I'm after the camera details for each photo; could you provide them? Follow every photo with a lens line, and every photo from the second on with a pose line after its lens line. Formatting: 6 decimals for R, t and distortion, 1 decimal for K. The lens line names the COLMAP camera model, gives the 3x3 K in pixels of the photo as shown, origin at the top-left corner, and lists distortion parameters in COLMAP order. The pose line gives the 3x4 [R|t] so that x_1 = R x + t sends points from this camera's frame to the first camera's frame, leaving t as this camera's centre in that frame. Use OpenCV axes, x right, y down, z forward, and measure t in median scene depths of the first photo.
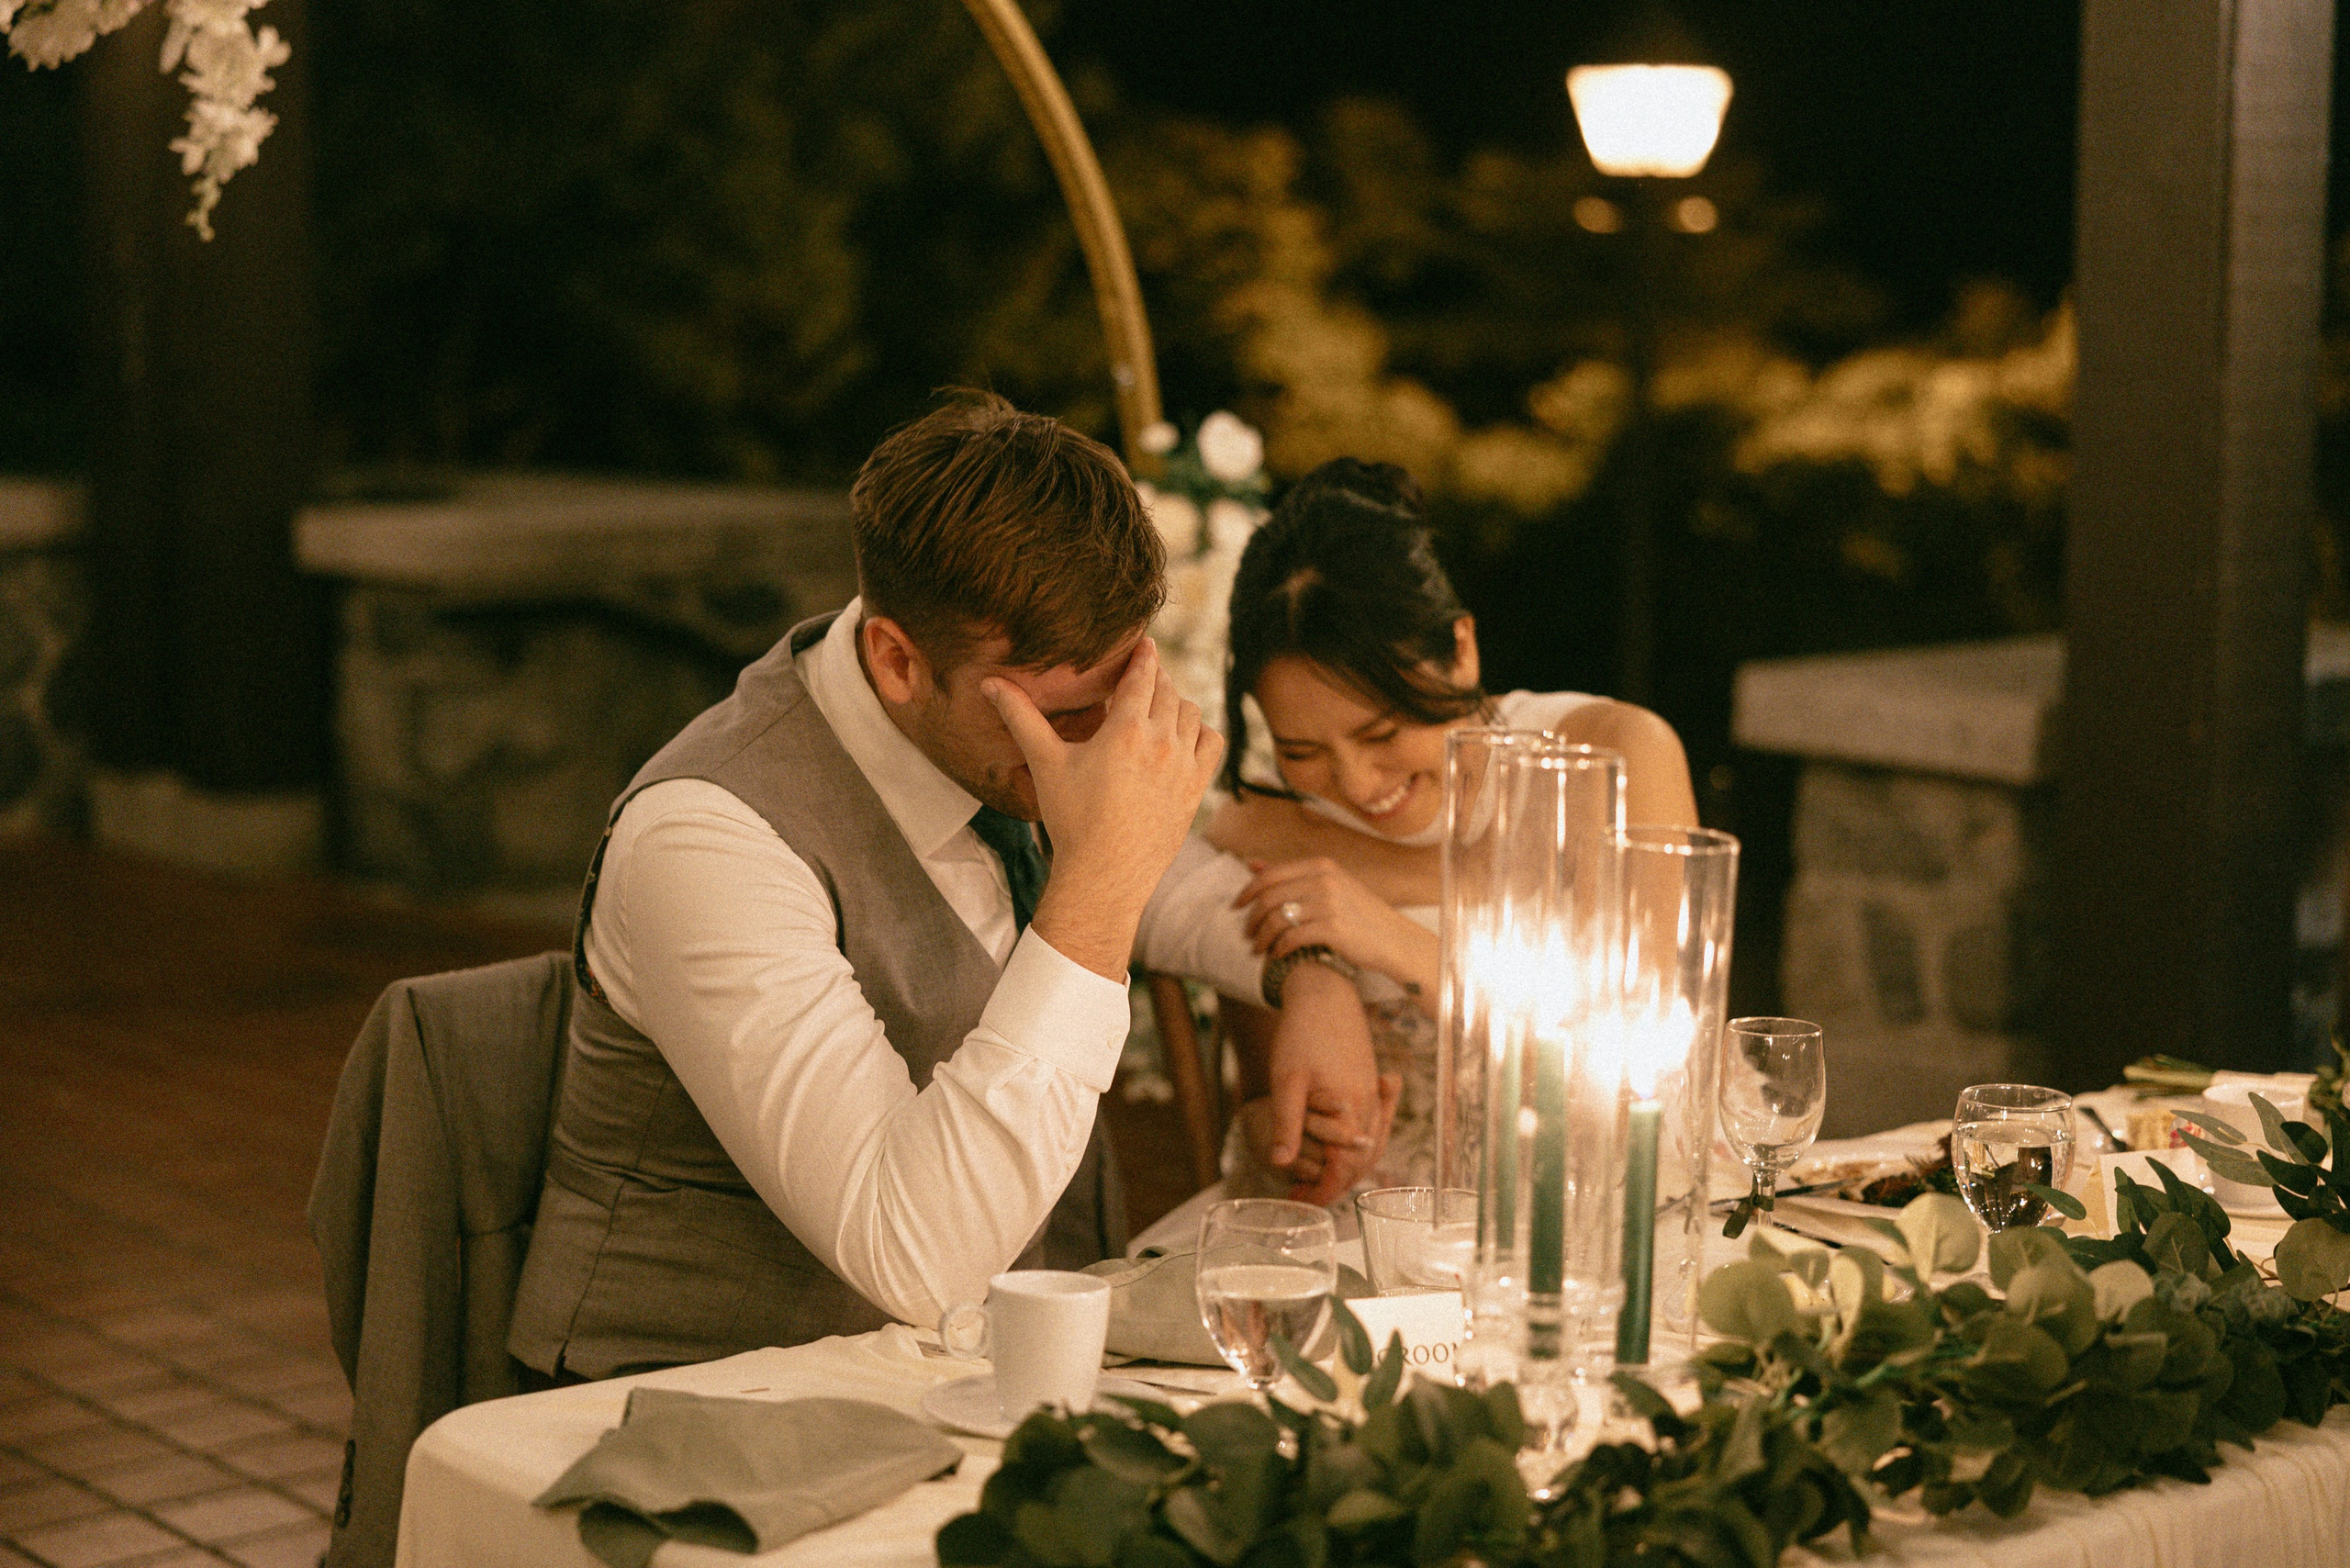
lens RADIAL K [[4277.8, 0, 1175.0], [0, 4277.8, 784.0], [0, 0, 1]] dist [-0.008717, 0.019351]
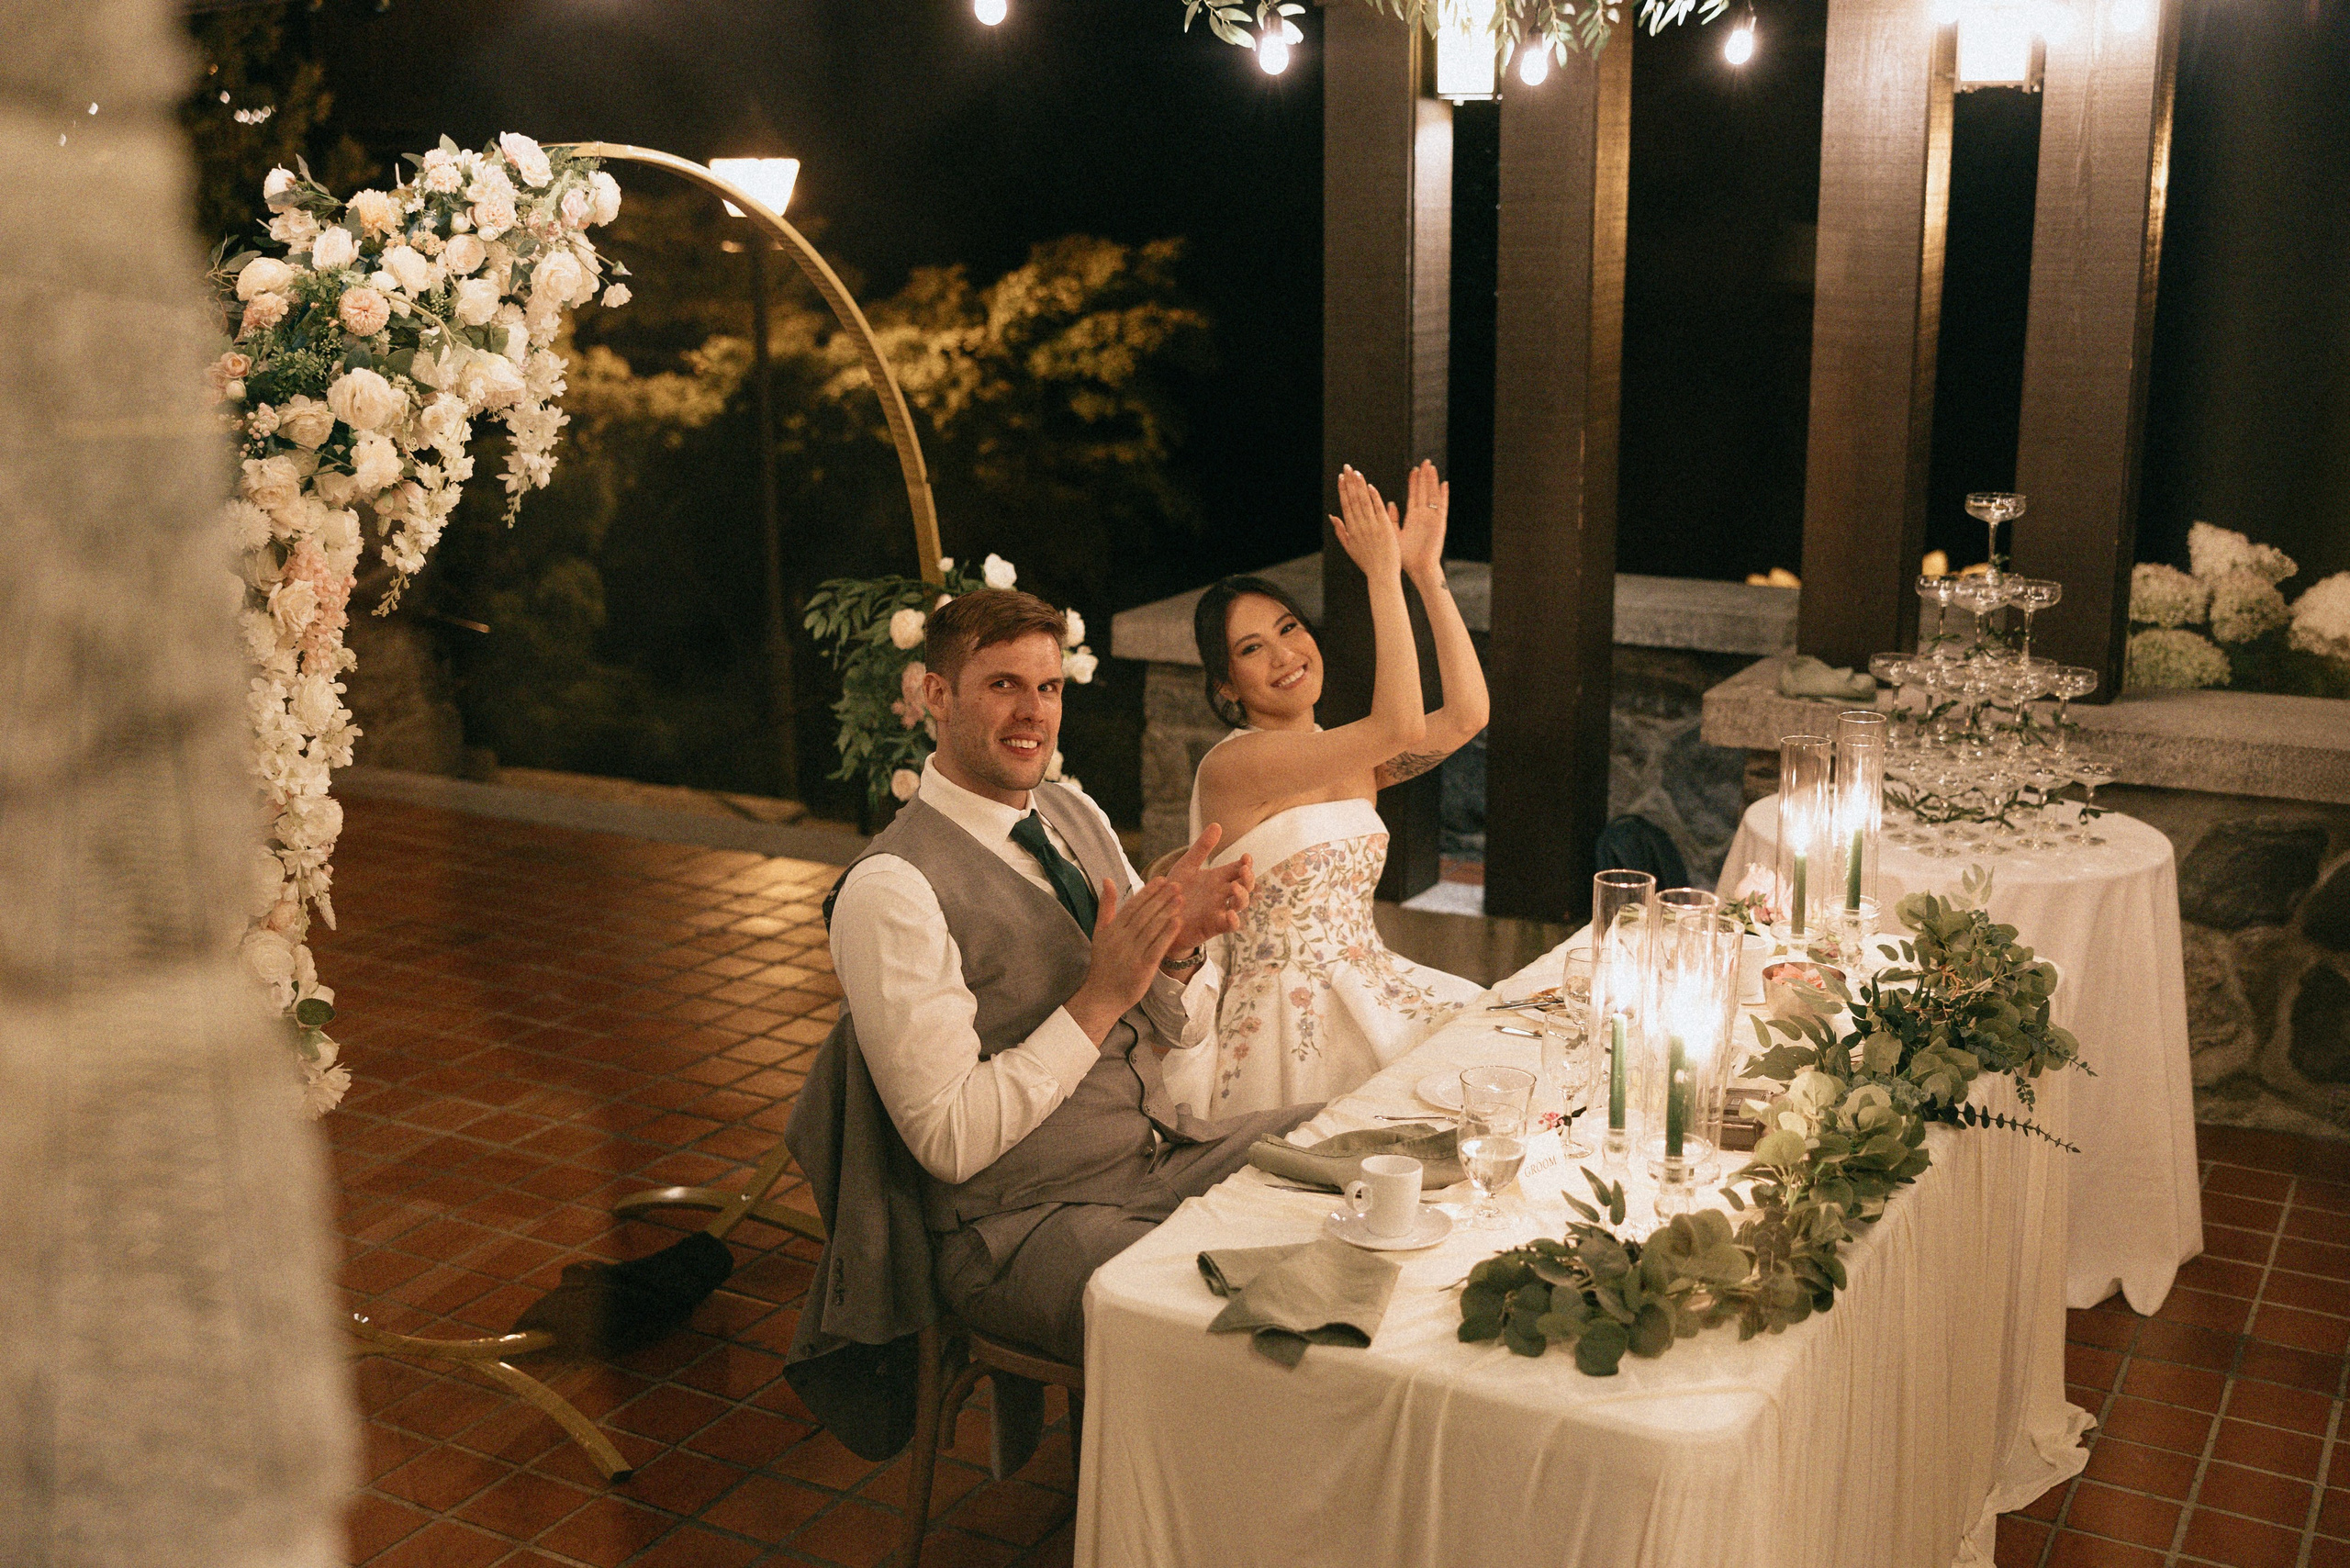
lens RADIAL K [[2573.9, 0, 1175.0], [0, 2573.9, 784.0], [0, 0, 1]] dist [0.010556, 0.007474]
pose [[0.939819, -0.094909, 0.328226, -0.325540], [0.058379, 0.991124, 0.119433, -0.134704], [-0.336648, -0.093084, 0.937018, -0.040069]]
